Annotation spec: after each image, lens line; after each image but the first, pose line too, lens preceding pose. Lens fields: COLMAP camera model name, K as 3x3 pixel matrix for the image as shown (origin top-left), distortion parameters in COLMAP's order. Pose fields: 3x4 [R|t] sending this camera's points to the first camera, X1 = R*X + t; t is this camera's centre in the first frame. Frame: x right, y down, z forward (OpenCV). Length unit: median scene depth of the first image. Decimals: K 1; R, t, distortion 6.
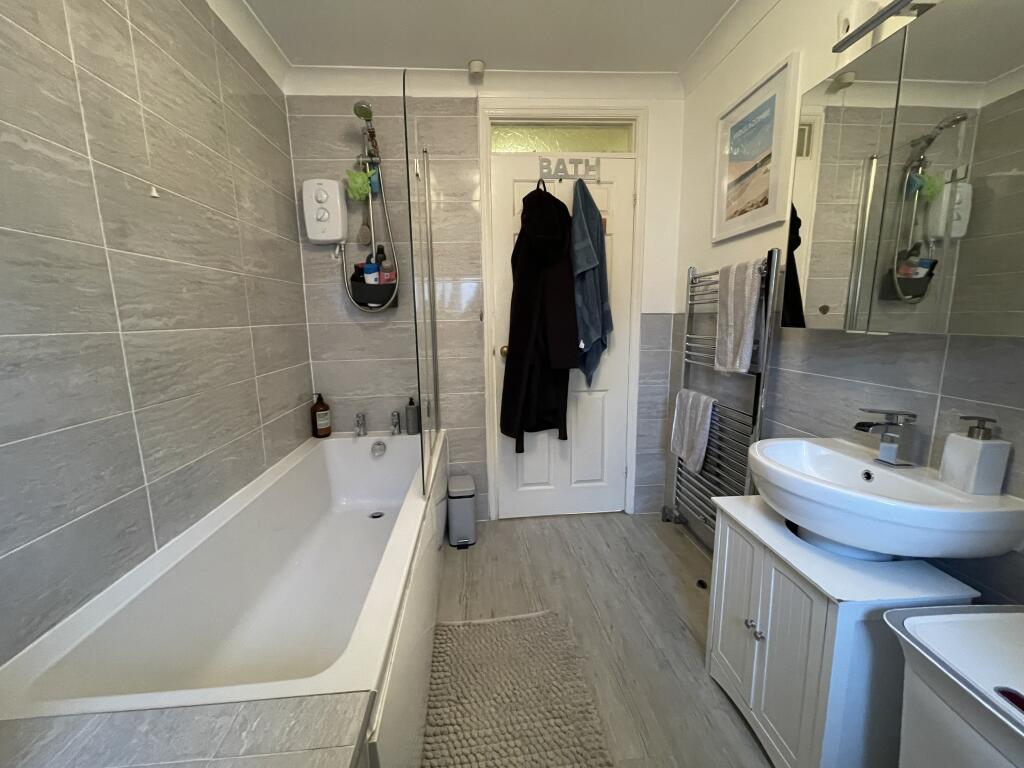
lens RADIAL K [[413.7, 0, 510.6], [0, 413.7, 387.0], [0, 0, 1]] dist [0.001435, -0.000001]
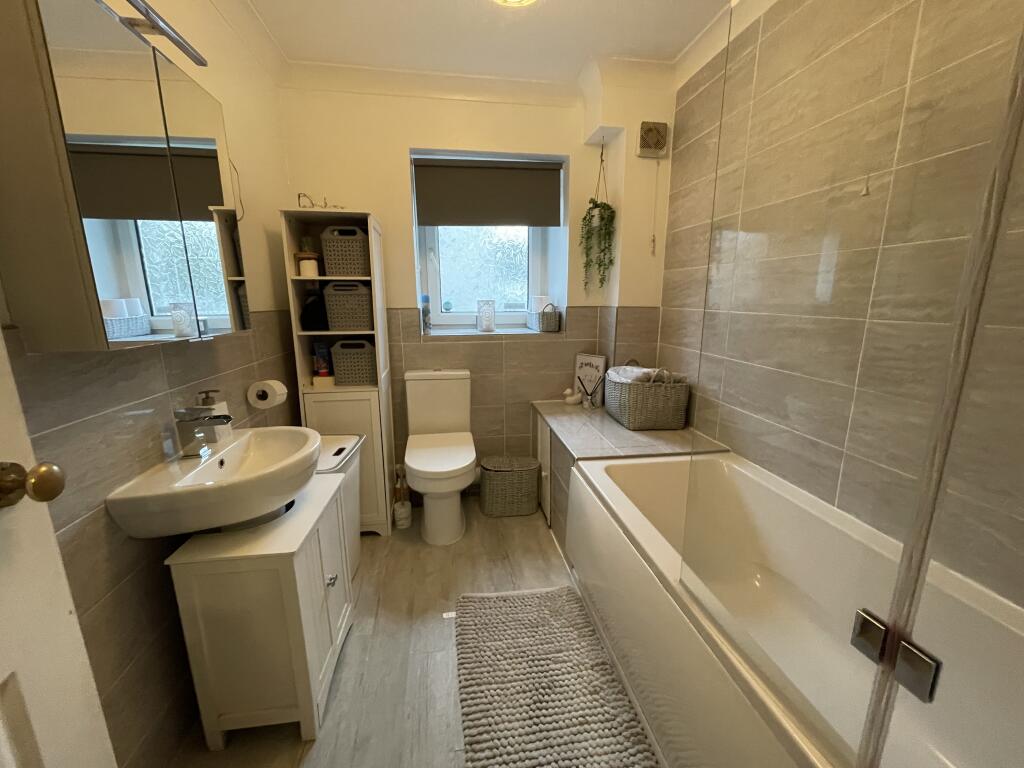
lens RADIAL K [[413.7, 0, 510.6], [0, 413.7, 387.0], [0, 0, 1]] dist [0.001435, -0.000001]
pose [[-0.997517, 0.037721, -0.059467, 0.086978], [0.012576, 0.926289, 0.376604, -0.273015], [0.069289, 0.374921, -0.924464, 1.393921]]
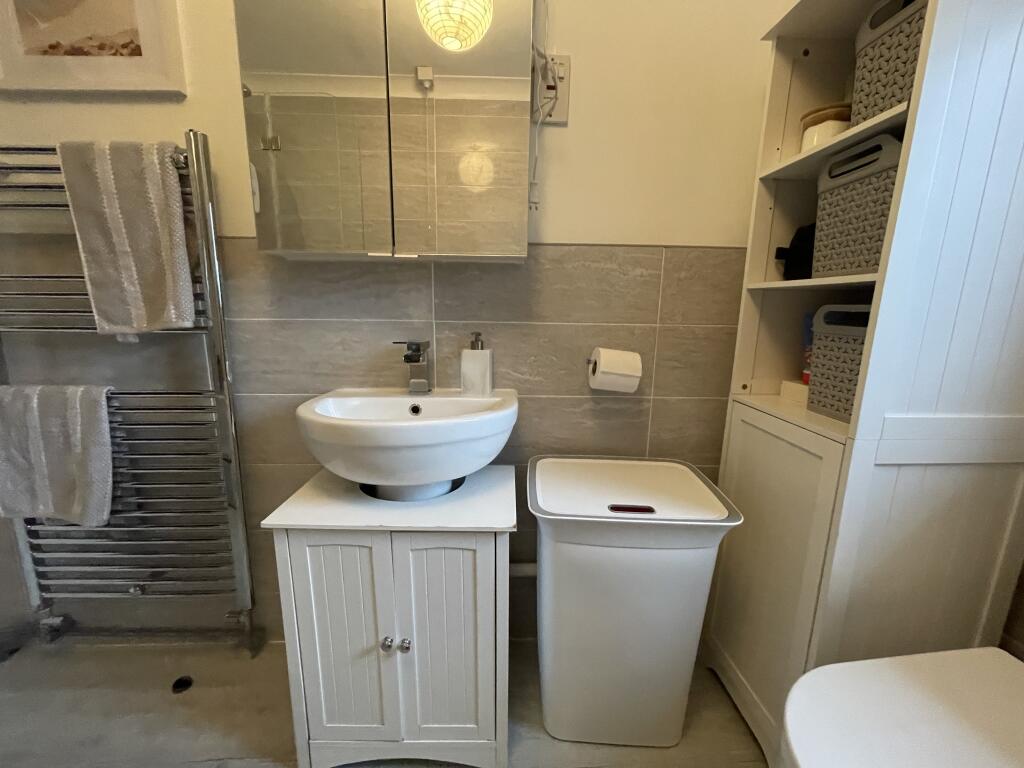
lens RADIAL K [[413.7, 0, 510.6], [0, 413.7, 387.0], [0, 0, 1]] dist [0.001435, -0.000001]
pose [[0.060110, -0.172707, 0.983137, -0.043925], [0.157023, 0.974292, 0.161553, 0.029359], [-0.985764, 0.144664, 0.085683, 0.473594]]
